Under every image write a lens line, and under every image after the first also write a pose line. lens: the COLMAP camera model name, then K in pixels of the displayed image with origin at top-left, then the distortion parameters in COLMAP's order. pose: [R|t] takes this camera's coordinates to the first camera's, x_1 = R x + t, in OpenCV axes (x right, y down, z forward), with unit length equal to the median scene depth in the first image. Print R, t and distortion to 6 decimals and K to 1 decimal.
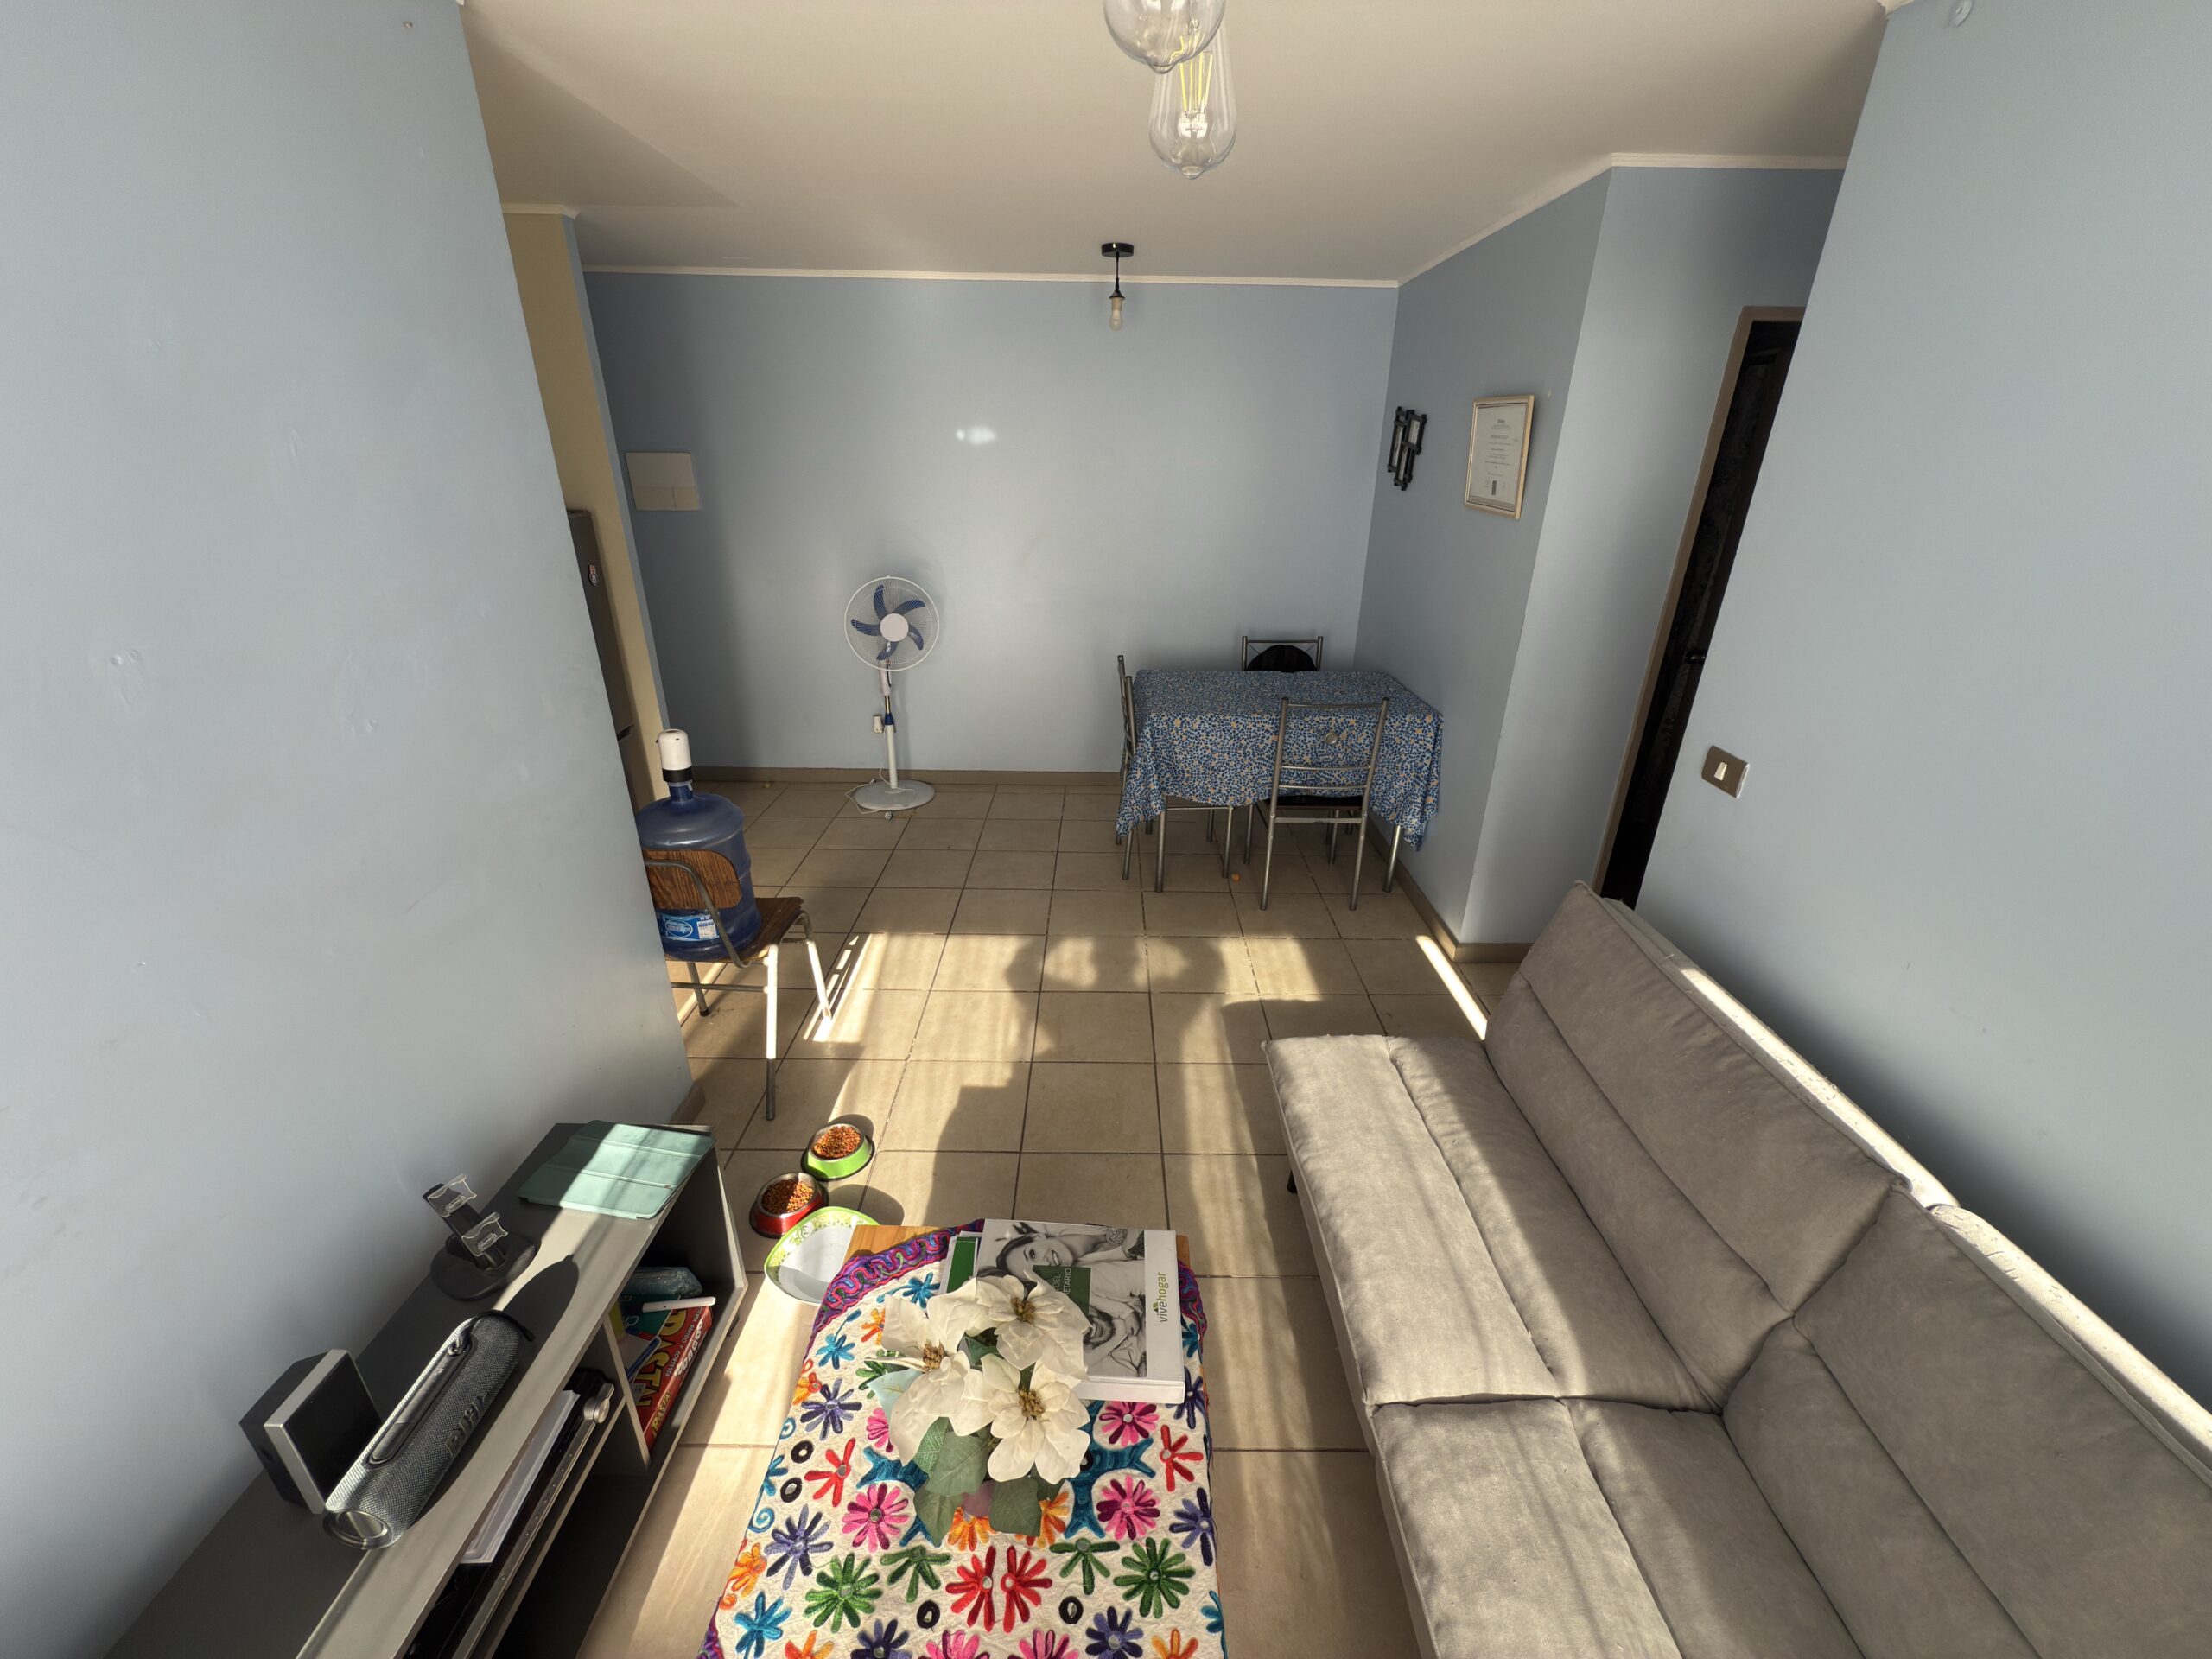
lens RADIAL K [[885.1, 0, 1111.0], [0, 885.1, 831.7], [0, 0, 1]] dist [0.001122, -0.001386]
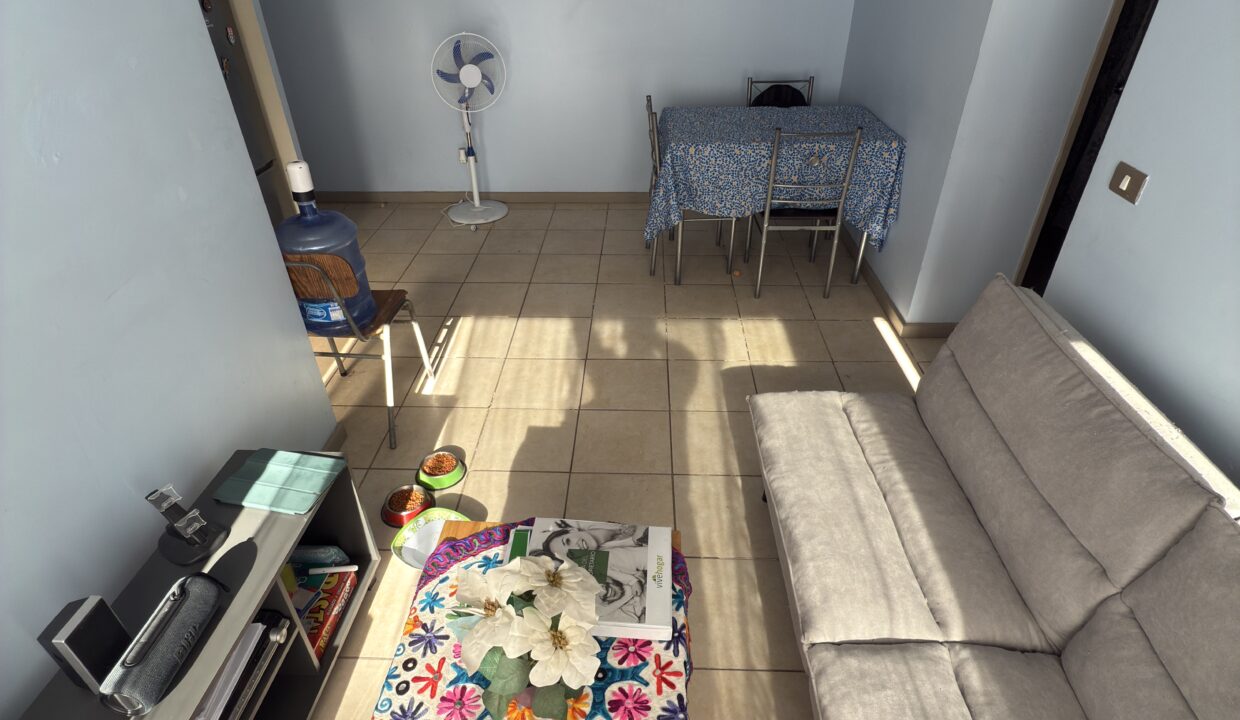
lens RADIAL K [[661.8, 0, 619.2], [0, 661.8, 364.3], [0, 0, 1]] dist [-0.002224, 0.001533]
pose [[0.998792, 0.001209, -0.049131, 0.036006], [0.007841, 0.982973, 0.183583, 0.006275], [0.048516, -0.183747, 0.981776, 0.018629]]
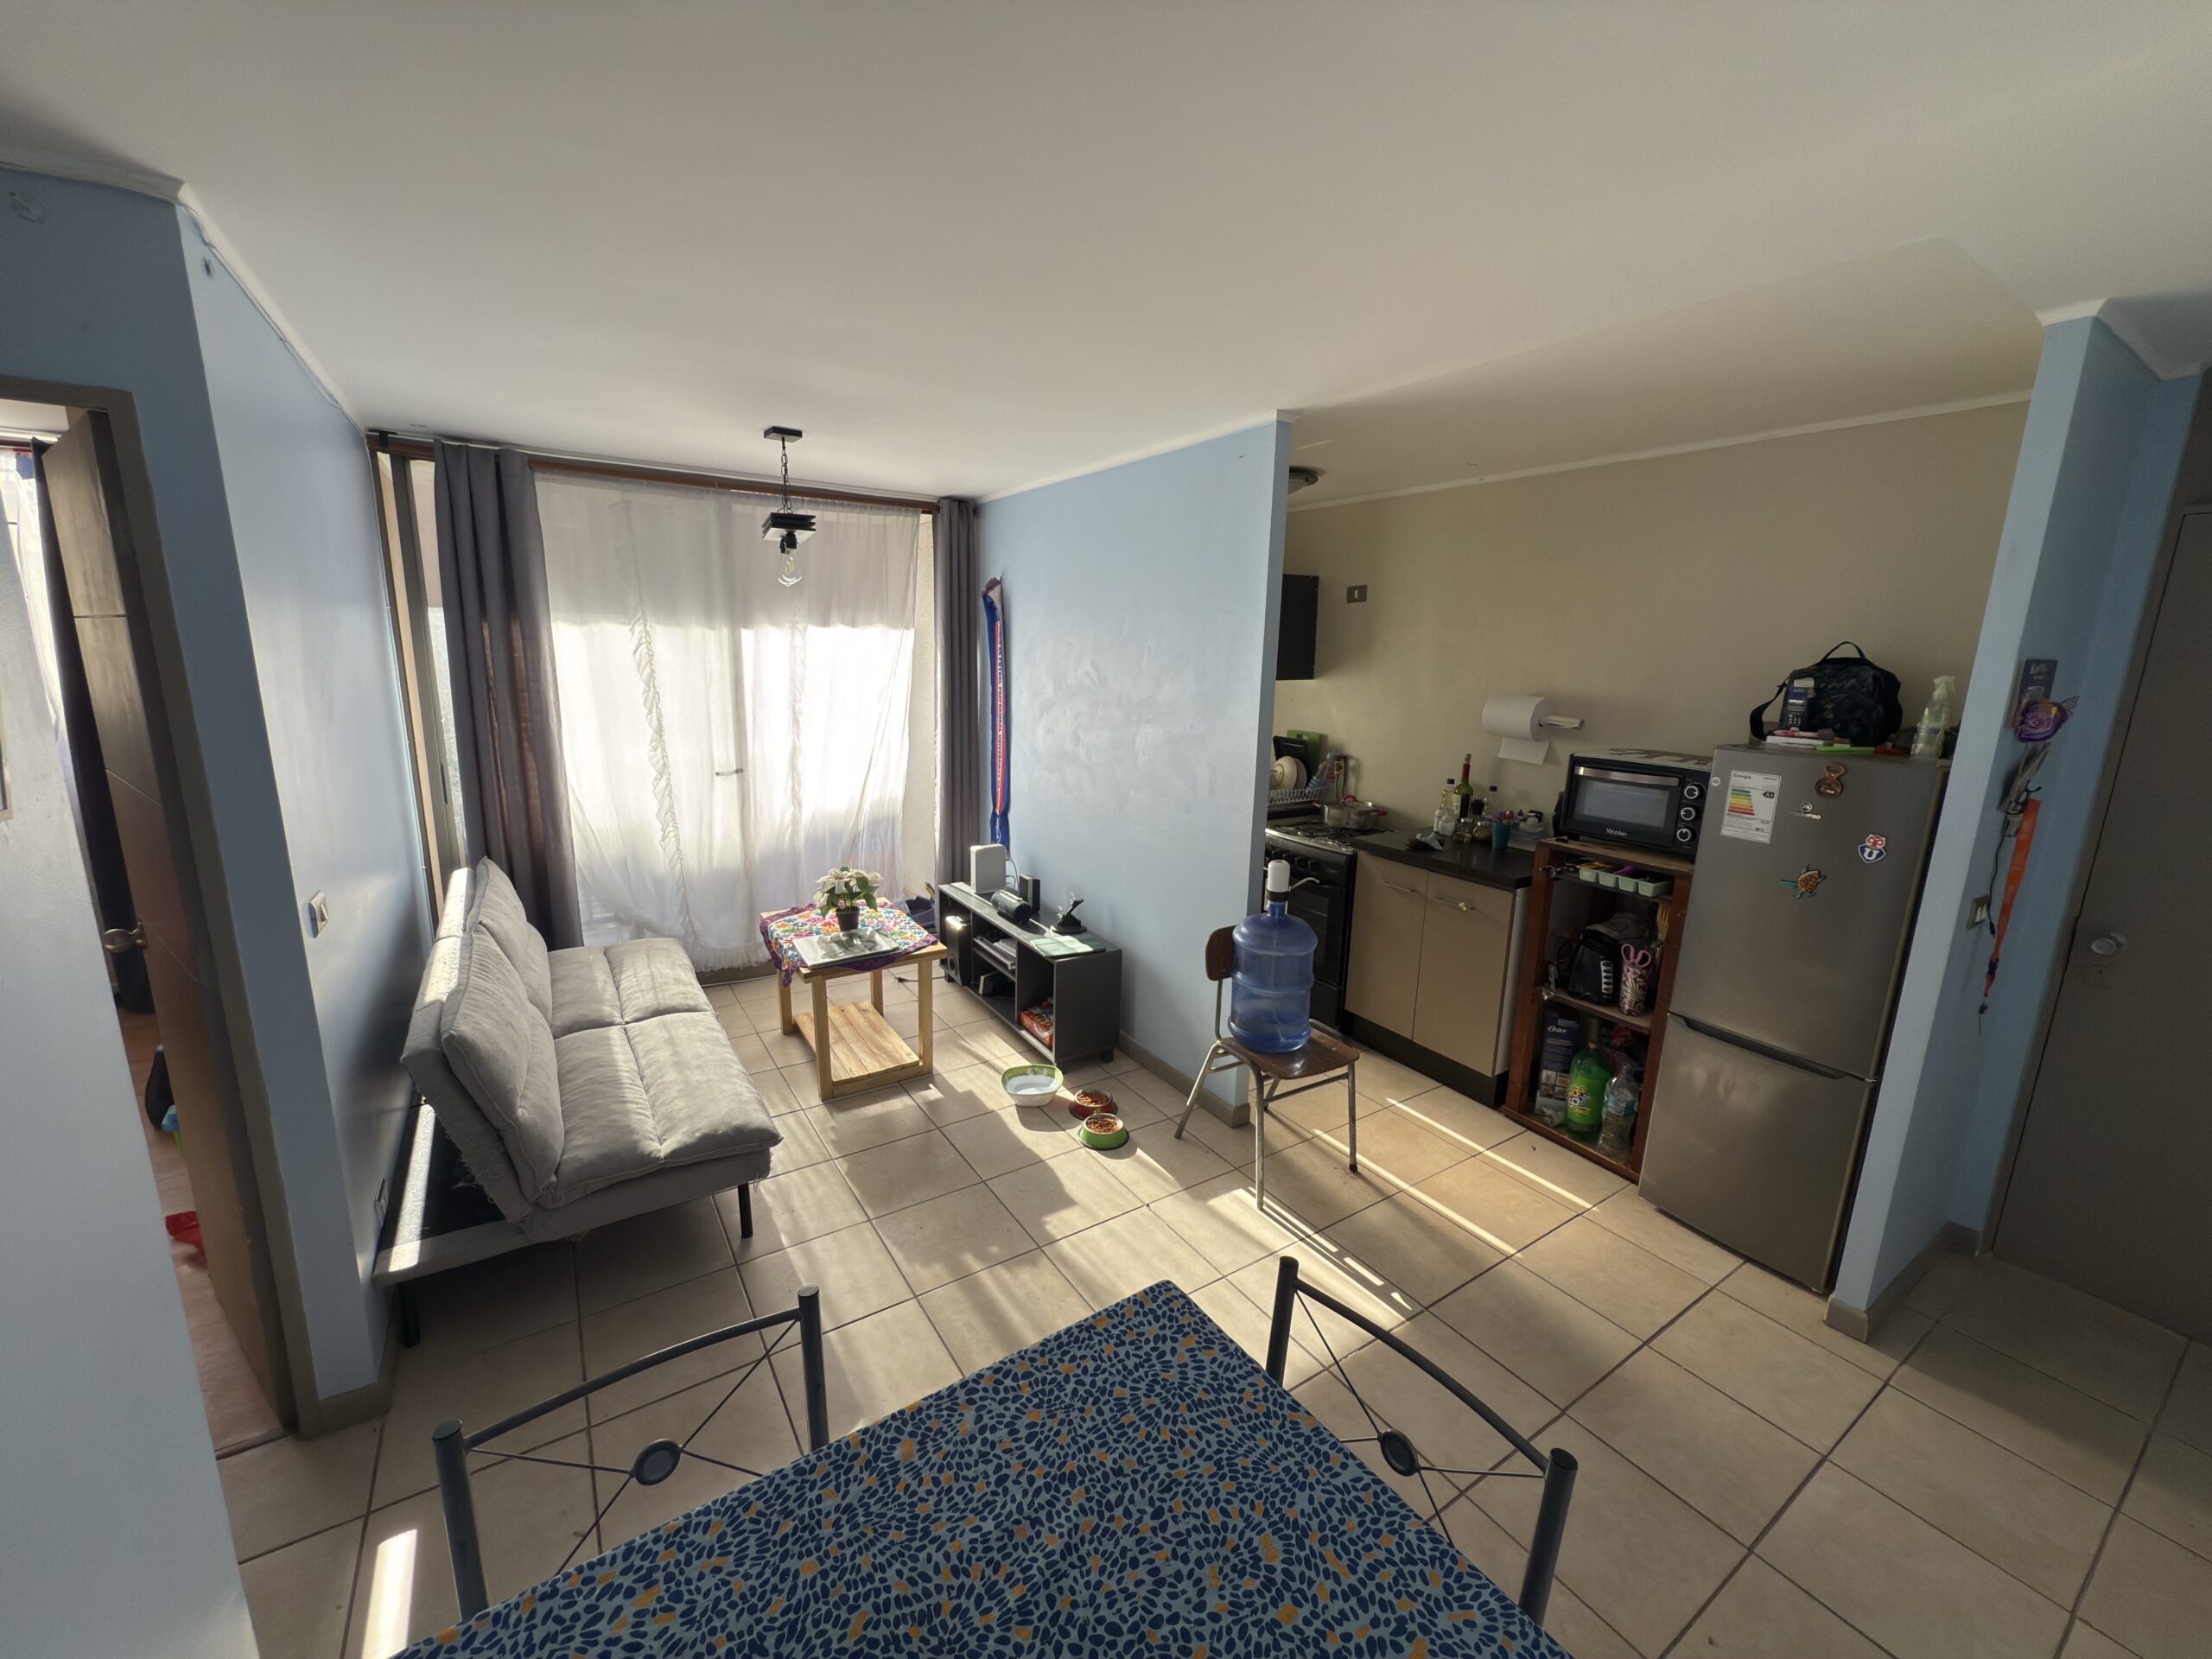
lens RADIAL K [[885.1, 0, 1110.5], [0, 885.1, 828.9], [0, 0, 1]] dist [0.001122, -0.001386]
pose [[-0.838223, 0.078048, -0.539714, 0.530182], [-0.247951, 0.826937, 0.504673, -0.996999], [0.485698, 0.556851, -0.673806, 2.325515]]
